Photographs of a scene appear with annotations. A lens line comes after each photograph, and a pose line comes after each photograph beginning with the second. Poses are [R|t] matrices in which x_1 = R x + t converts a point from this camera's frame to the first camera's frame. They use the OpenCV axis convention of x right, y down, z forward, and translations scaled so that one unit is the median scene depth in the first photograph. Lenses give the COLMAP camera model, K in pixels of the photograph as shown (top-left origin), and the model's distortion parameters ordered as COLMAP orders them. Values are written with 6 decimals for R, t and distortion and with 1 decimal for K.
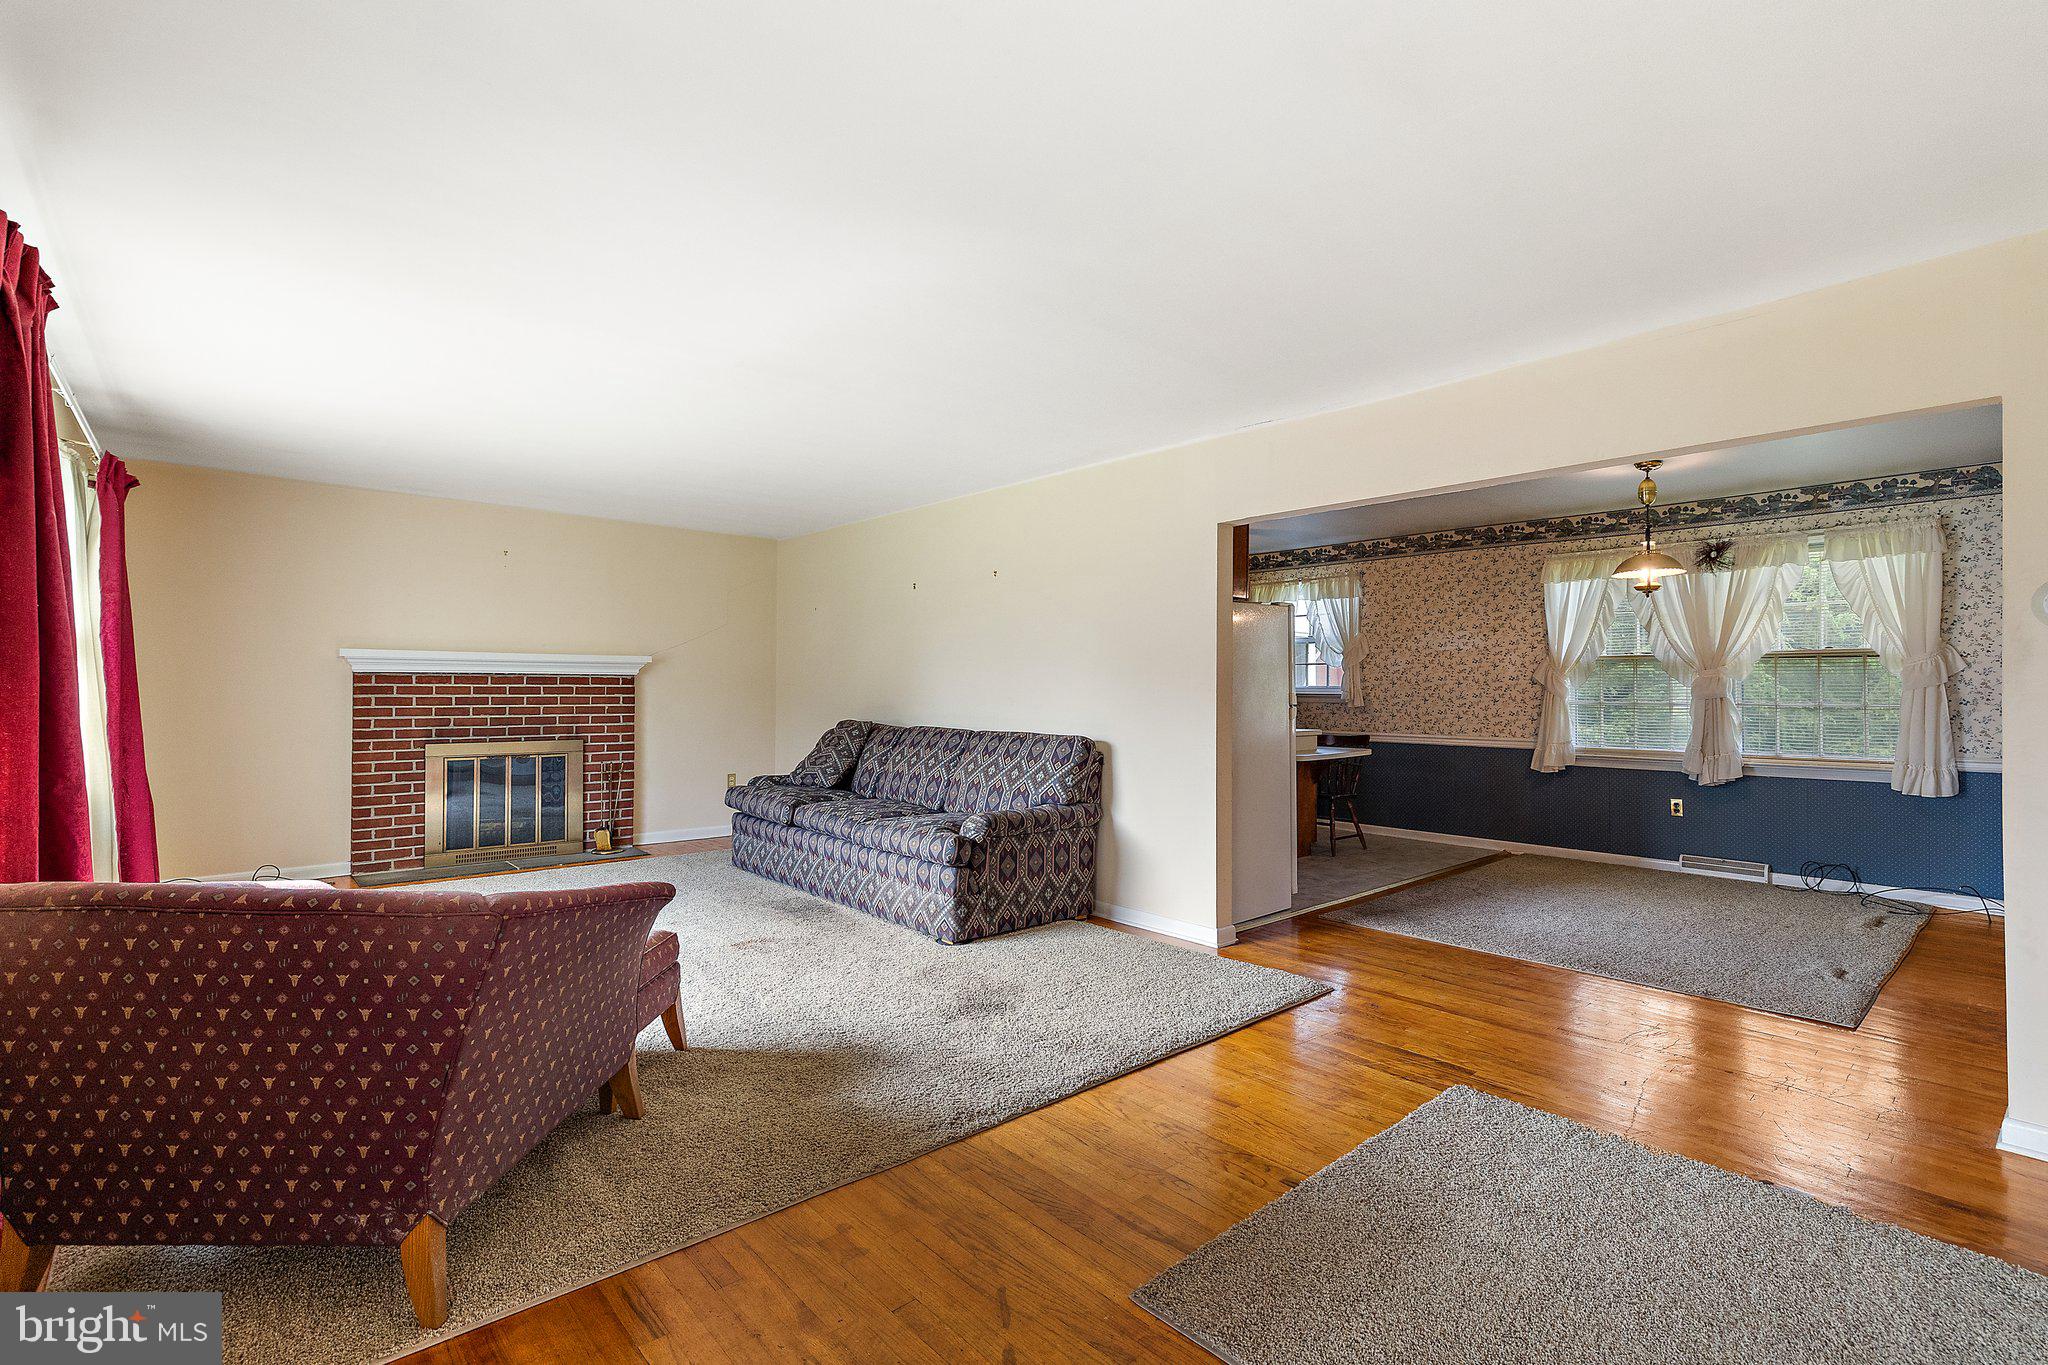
lens RADIAL K [[940.9, 0, 1027.8], [0, 940.9, 673.6], [0, 0, 1]] dist [0.006656, -0.002432]
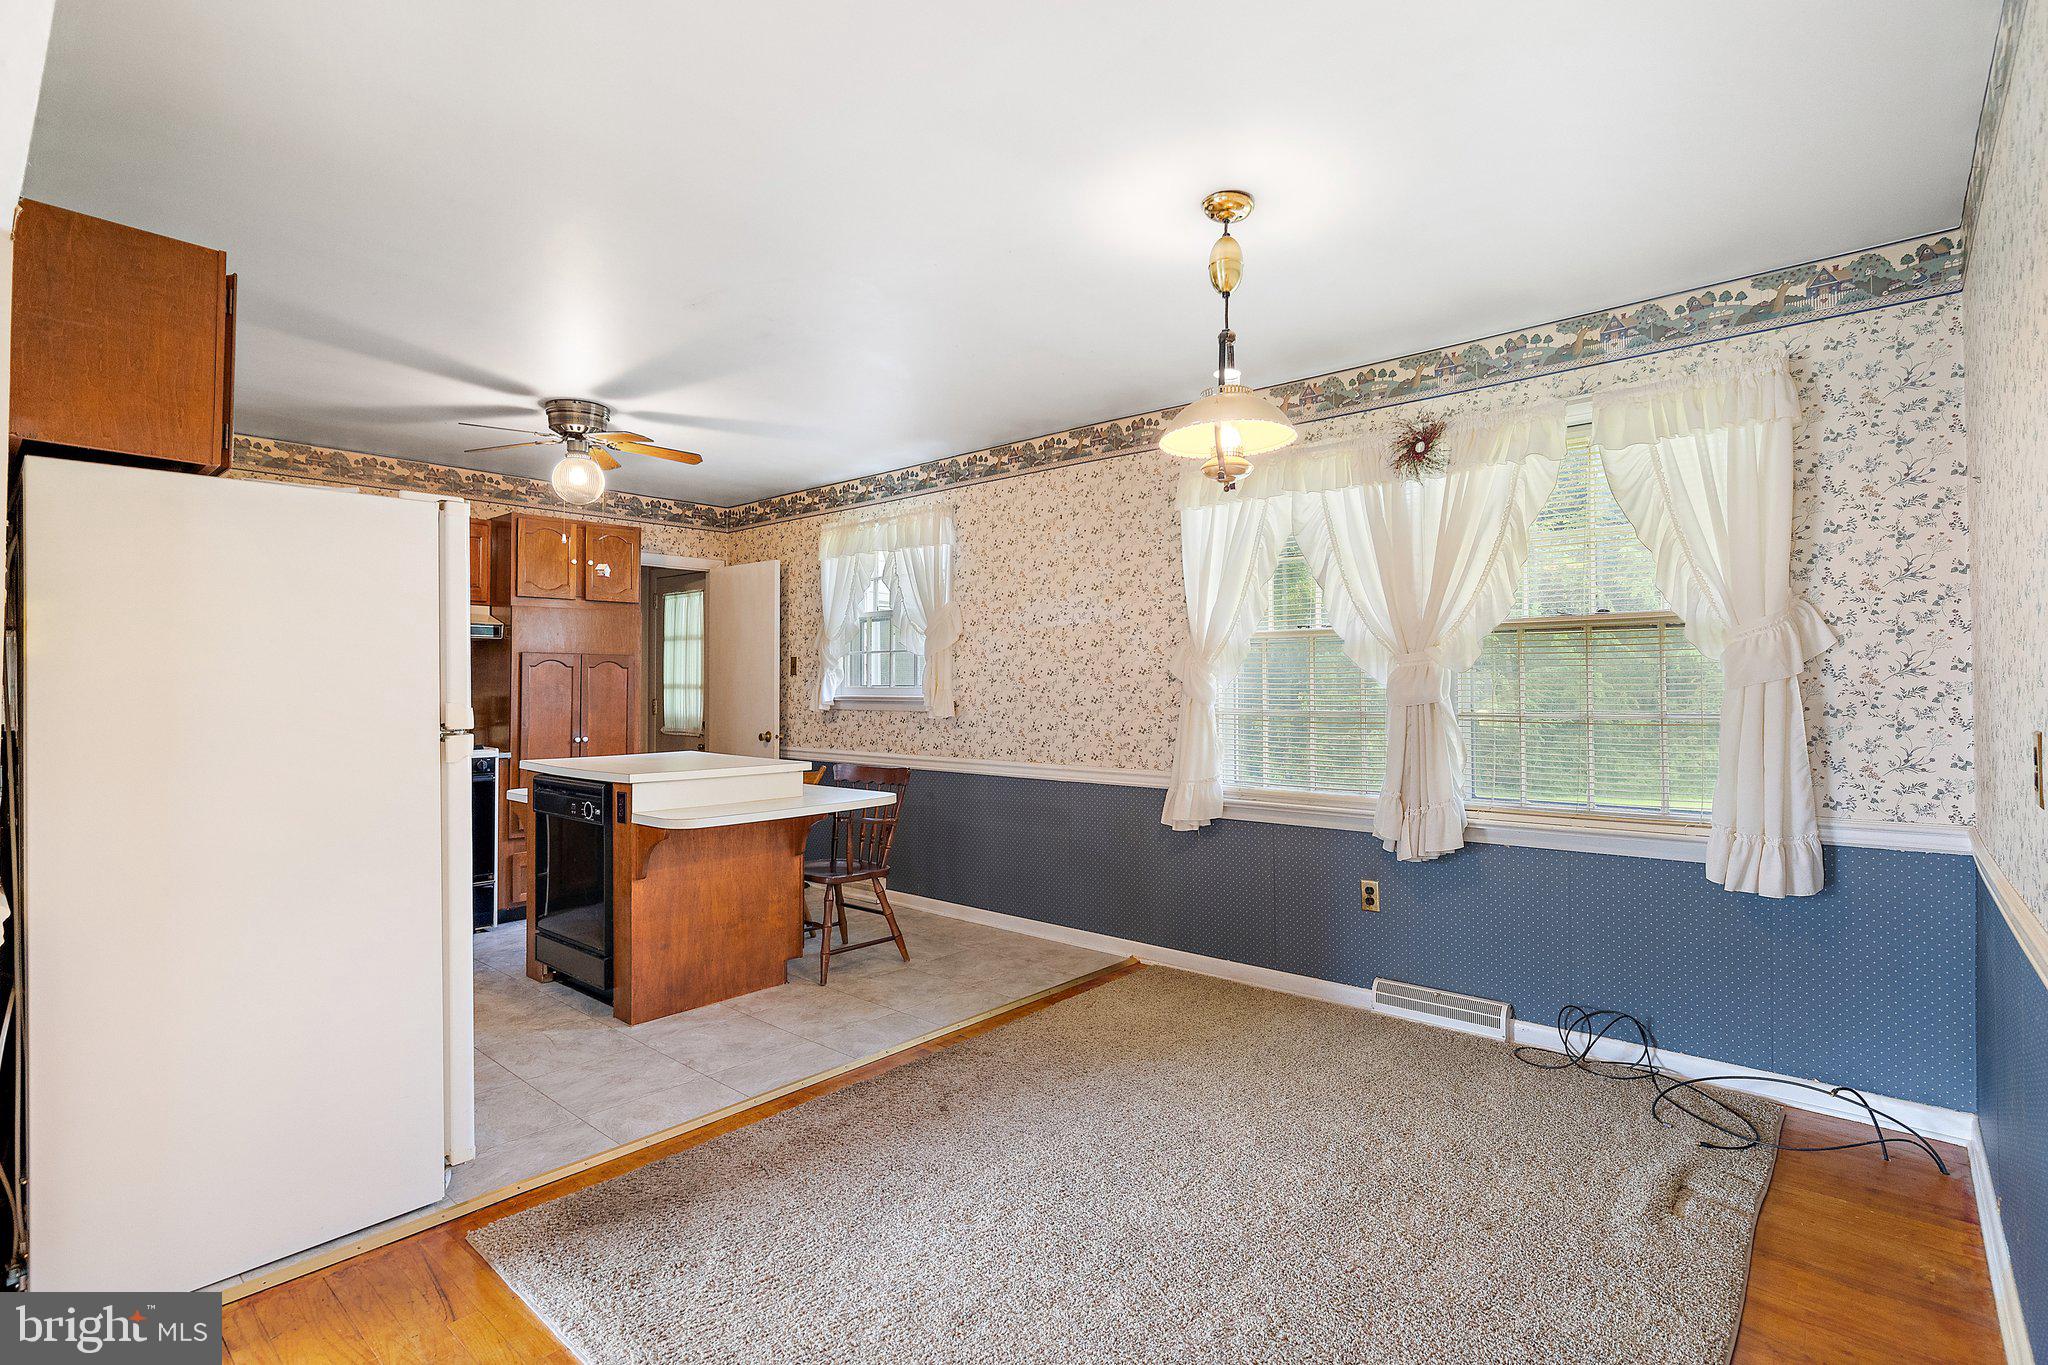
lens RADIAL K [[982.3, 0, 1013.8], [0, 982.3, 670.2], [0, 0, 1]] dist [-0.004906, 0.002257]
pose [[0.993018, -0.003753, 0.117903, 0.423036], [0.003916, 0.999992, -0.001146, 0.005737], [-0.117898, 0.001600, 0.993024, 0.455553]]
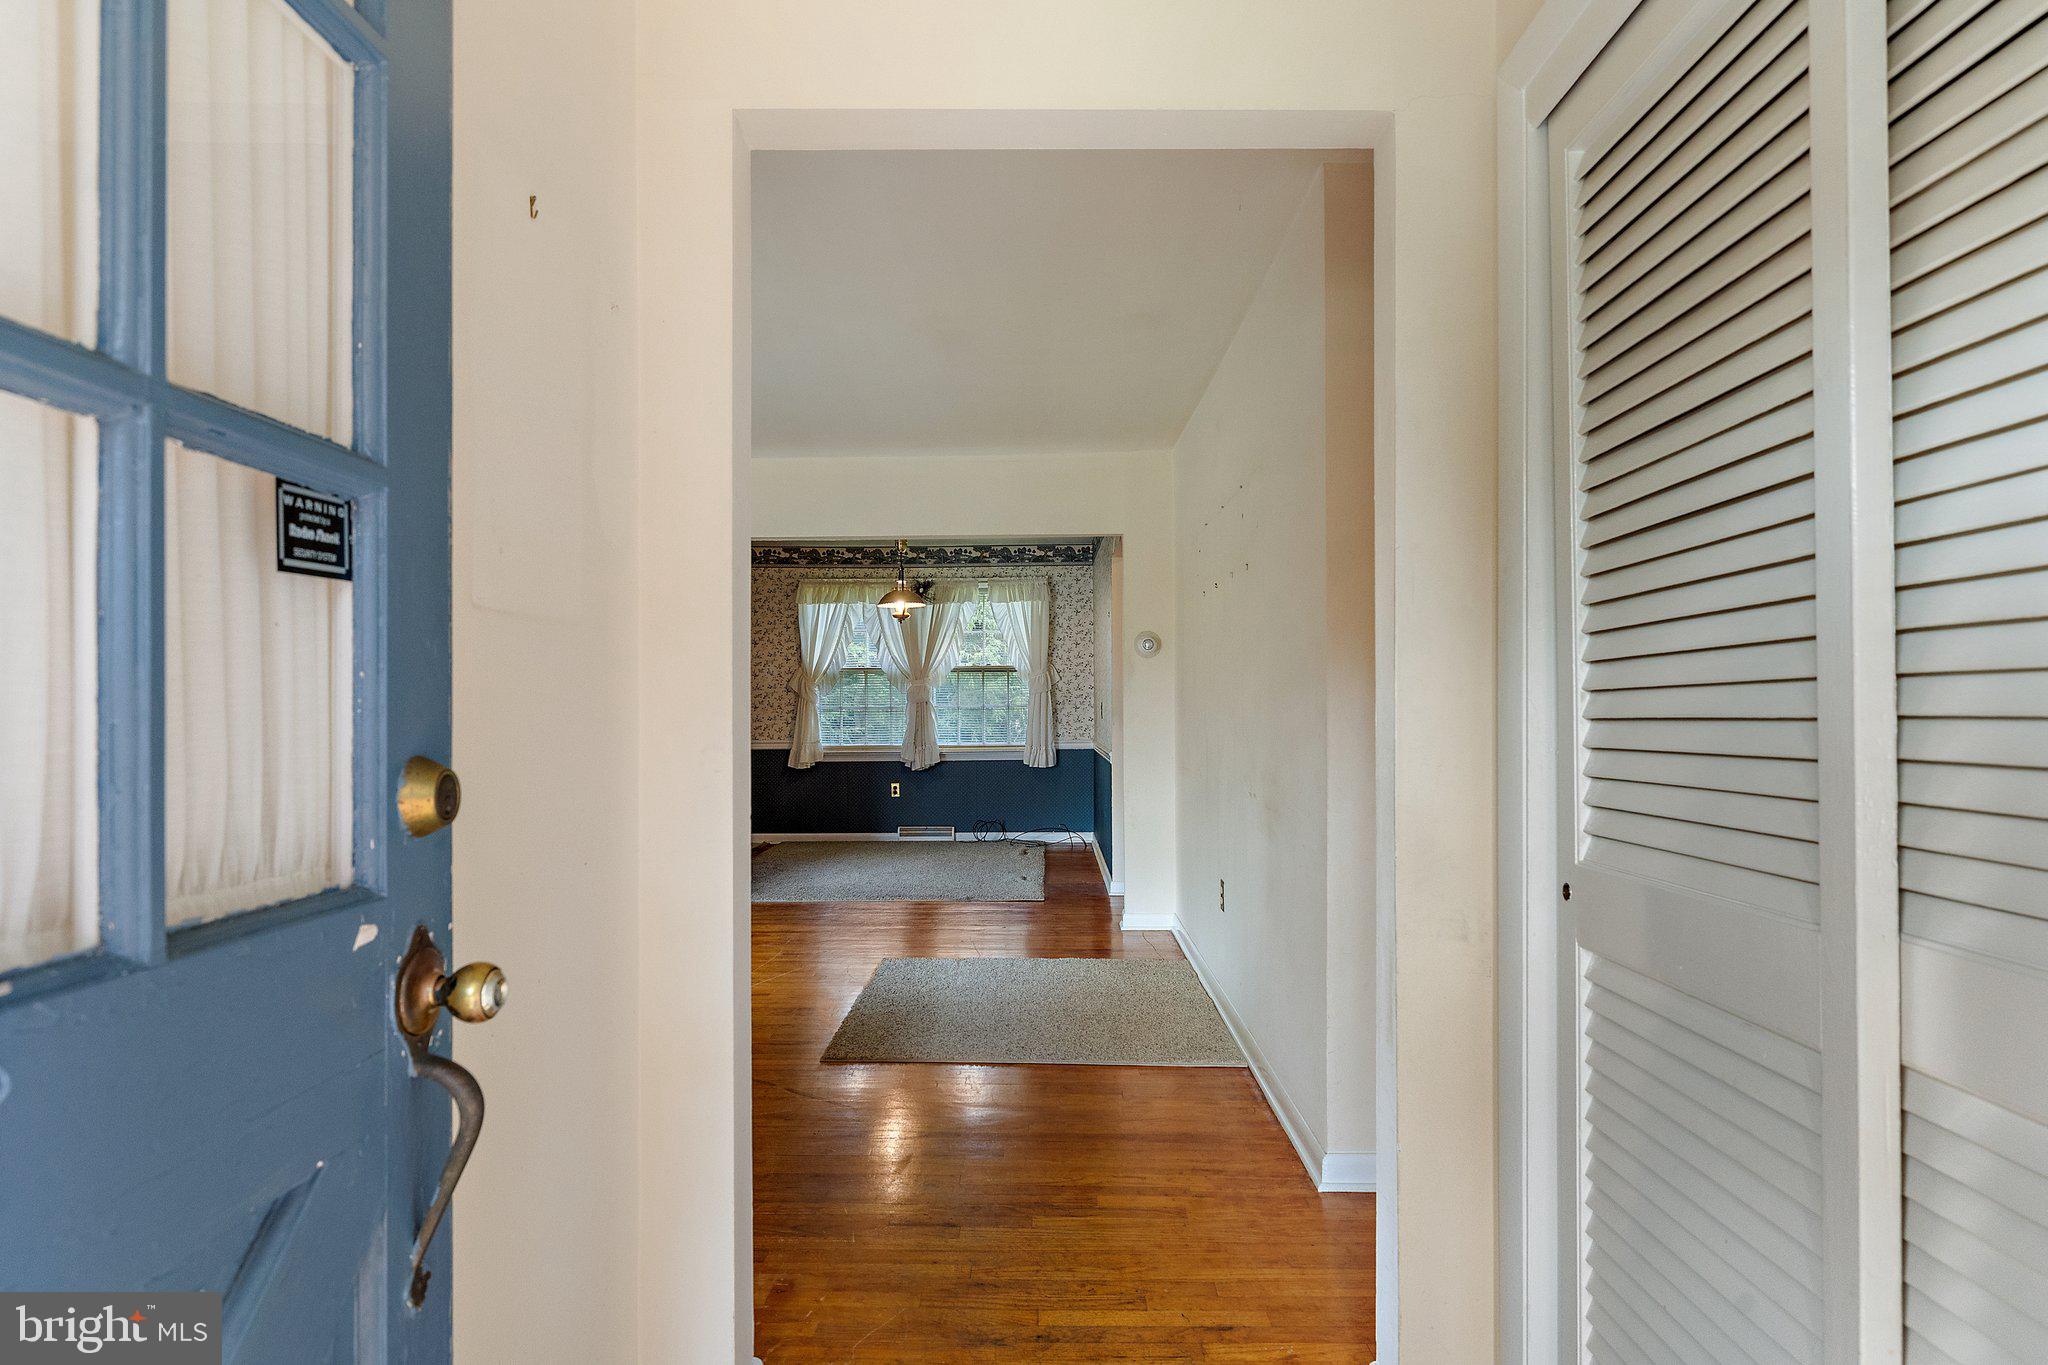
lens RADIAL K [[1183.7, 0, 1039.0], [0, 1183.7, 693.1], [0, 0, 1]] dist [0.001681, -0.001101]
pose [[0.672965, -0.001808, 0.739672, -0.361210], [-0.003868, 0.999975, 0.005964, 0.003256], [-0.739664, -0.006874, 0.672941, -0.205369]]
